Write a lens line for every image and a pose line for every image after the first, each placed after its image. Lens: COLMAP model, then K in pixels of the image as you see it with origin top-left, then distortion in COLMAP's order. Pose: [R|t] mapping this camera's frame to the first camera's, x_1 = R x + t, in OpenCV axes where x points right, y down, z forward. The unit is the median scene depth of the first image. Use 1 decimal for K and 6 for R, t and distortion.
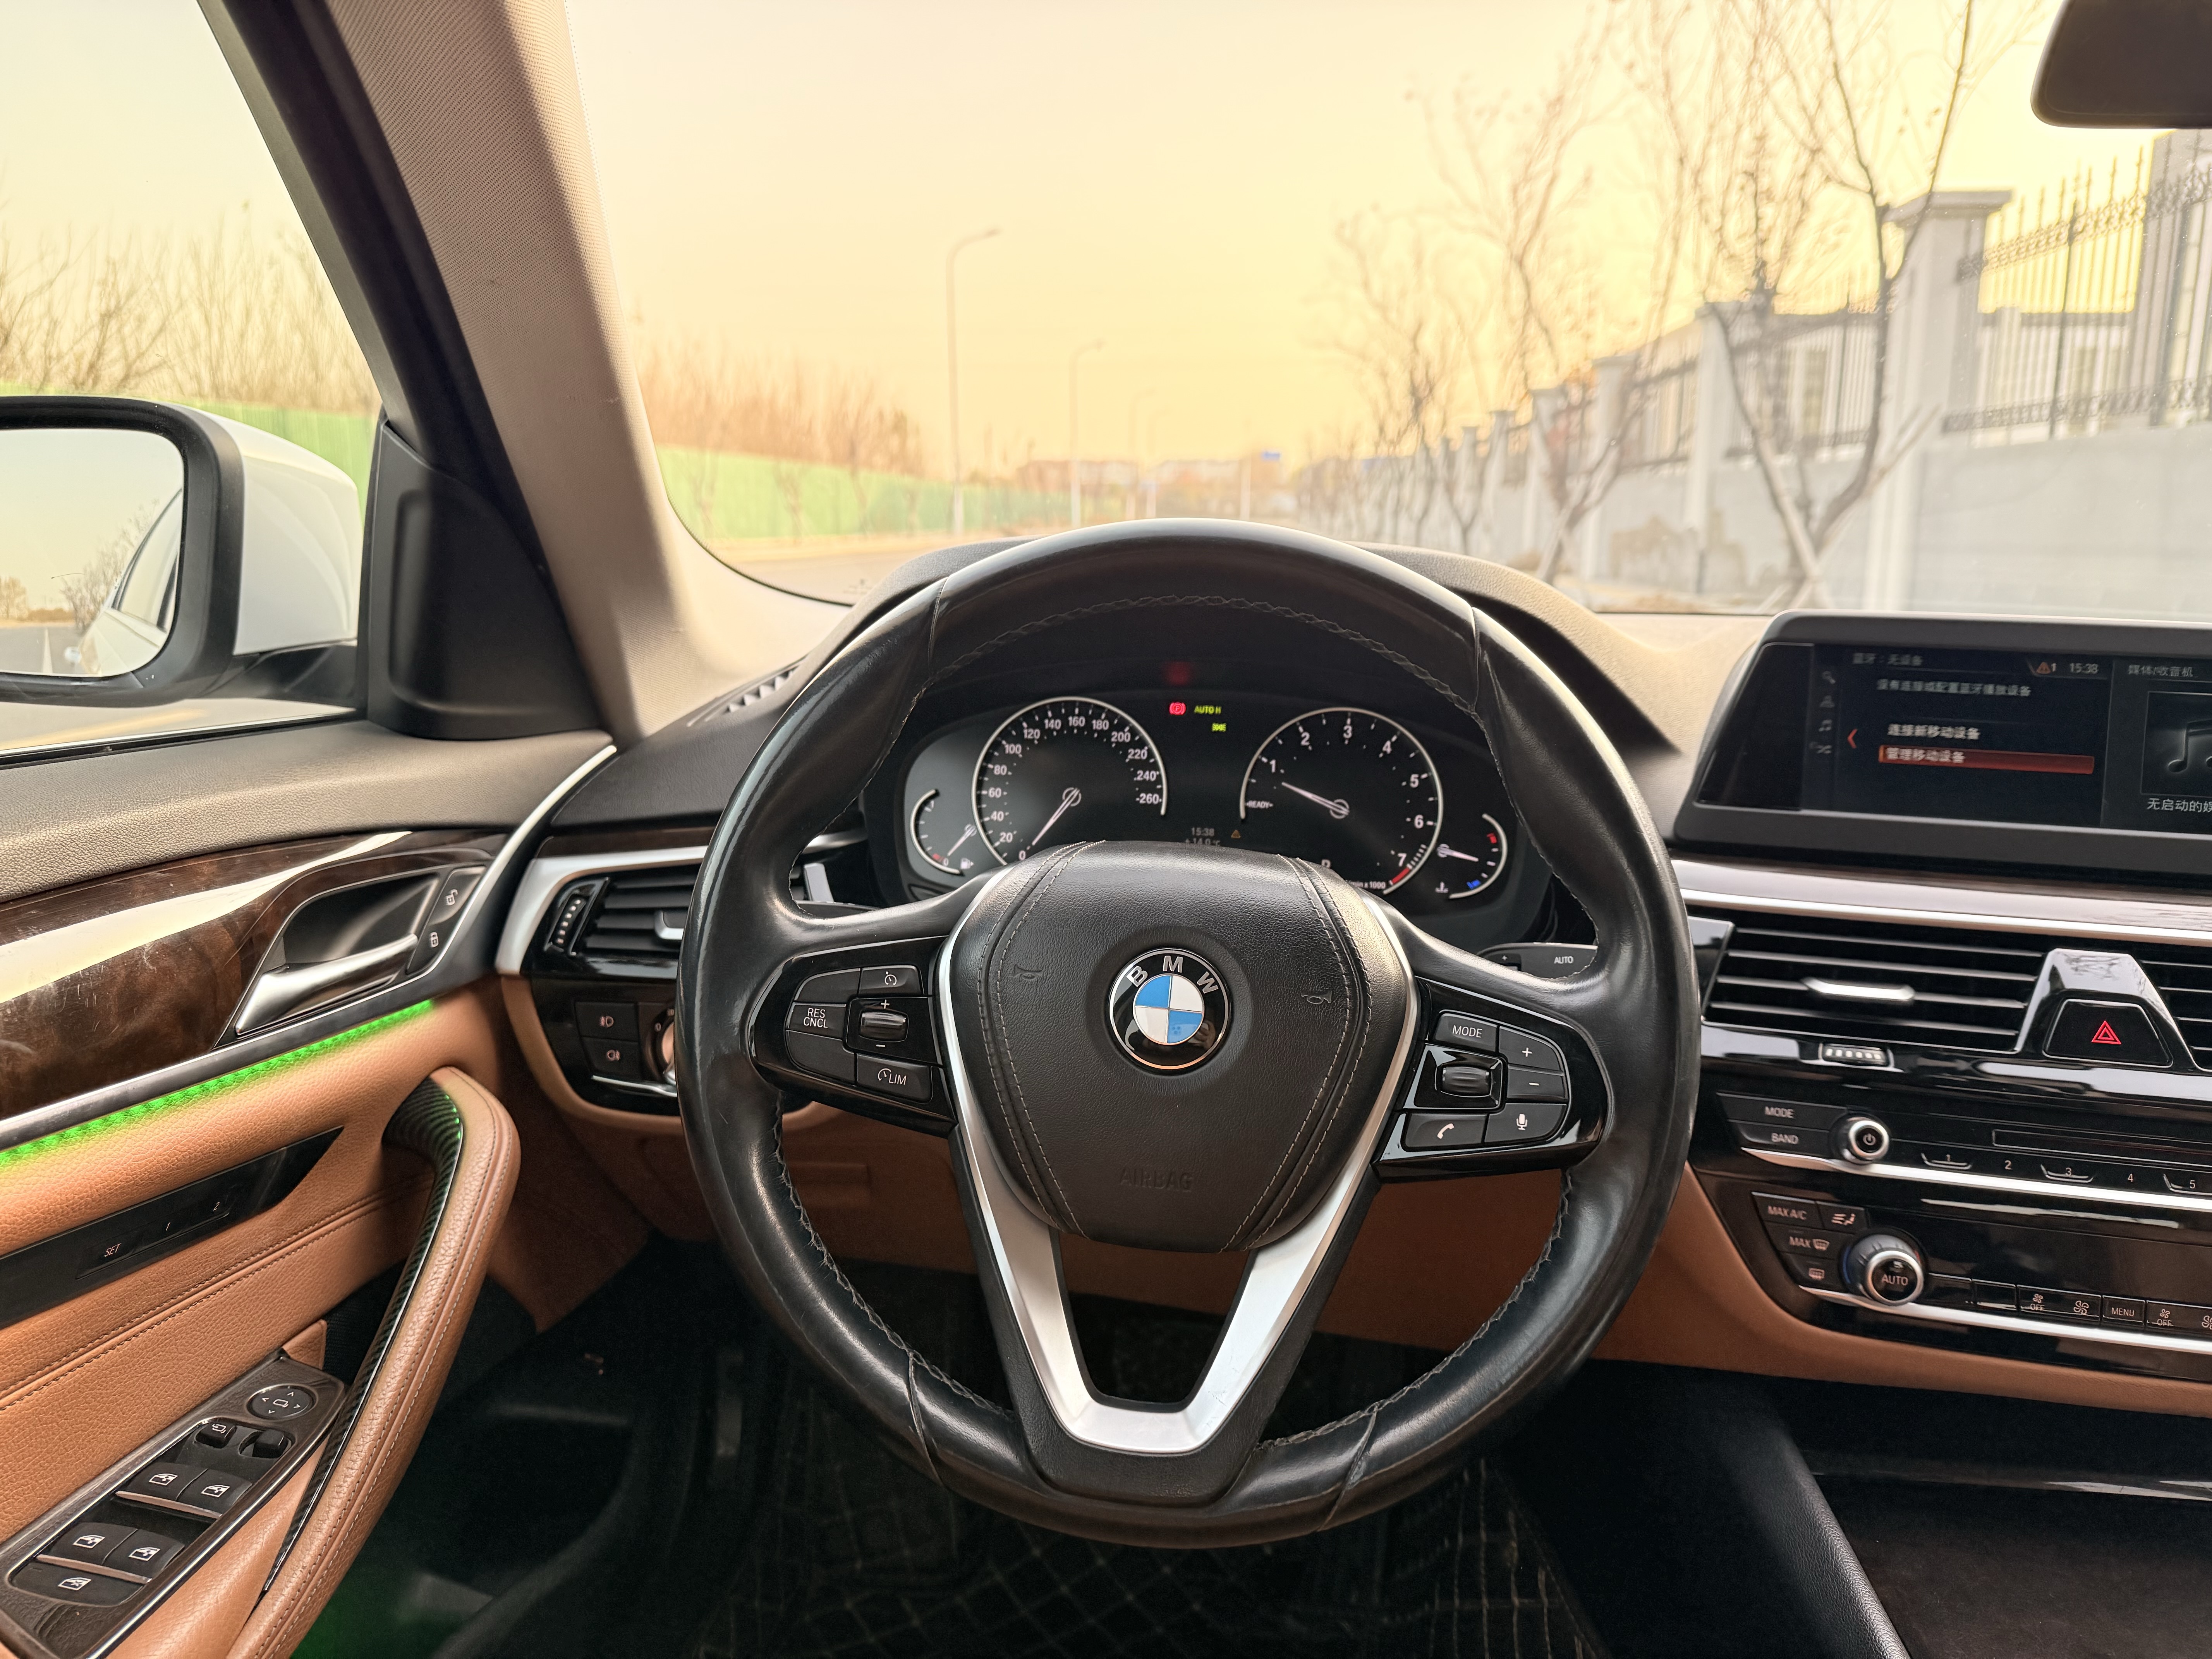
lens RADIAL K [[1489.5, 0, 1113.1], [0, 1489.5, 874.7], [0, 0, 1]] dist [0.202986, -0.329674]
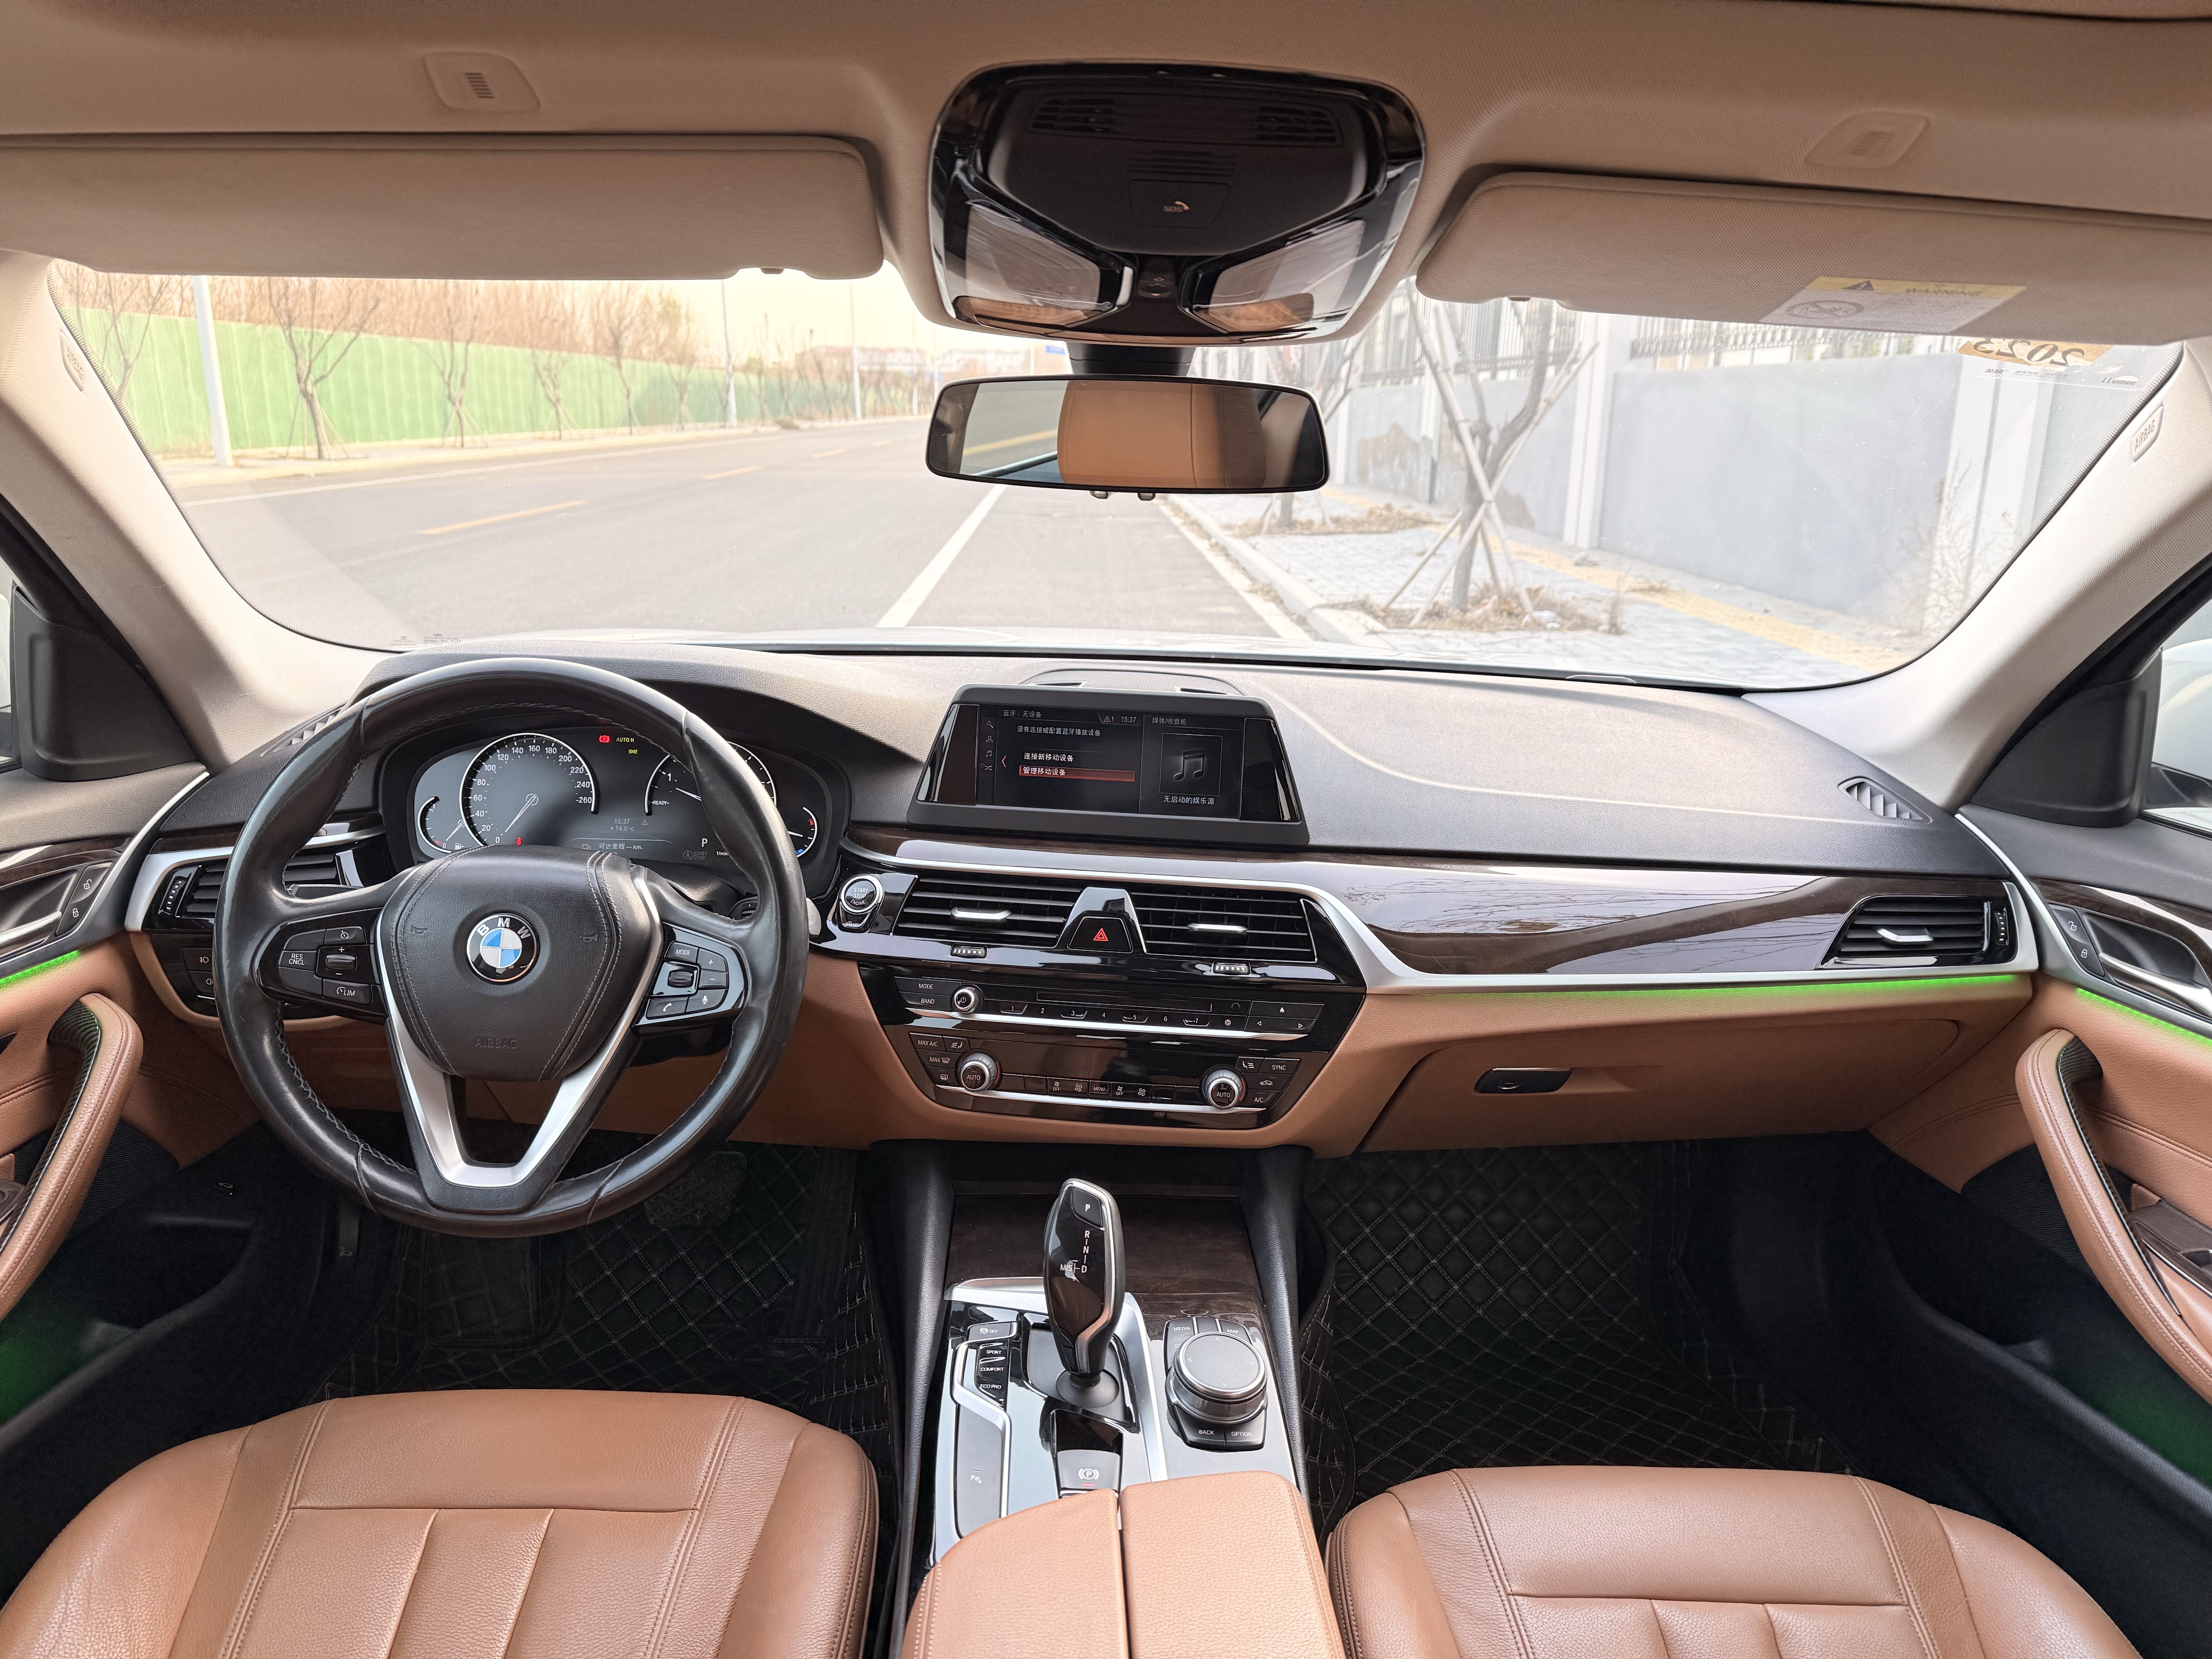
lens RADIAL K [[1548.8, 0, 1145.2], [0, 1548.8, 840.2], [0, 0, 1]] dist [0.057443, -0.056648]
pose [[0.991776, -0.027647, 0.124963, 0.432066], [0.021131, 0.998362, 0.053175, -0.091796], [-0.126228, -0.050097, 0.990735, -0.709340]]
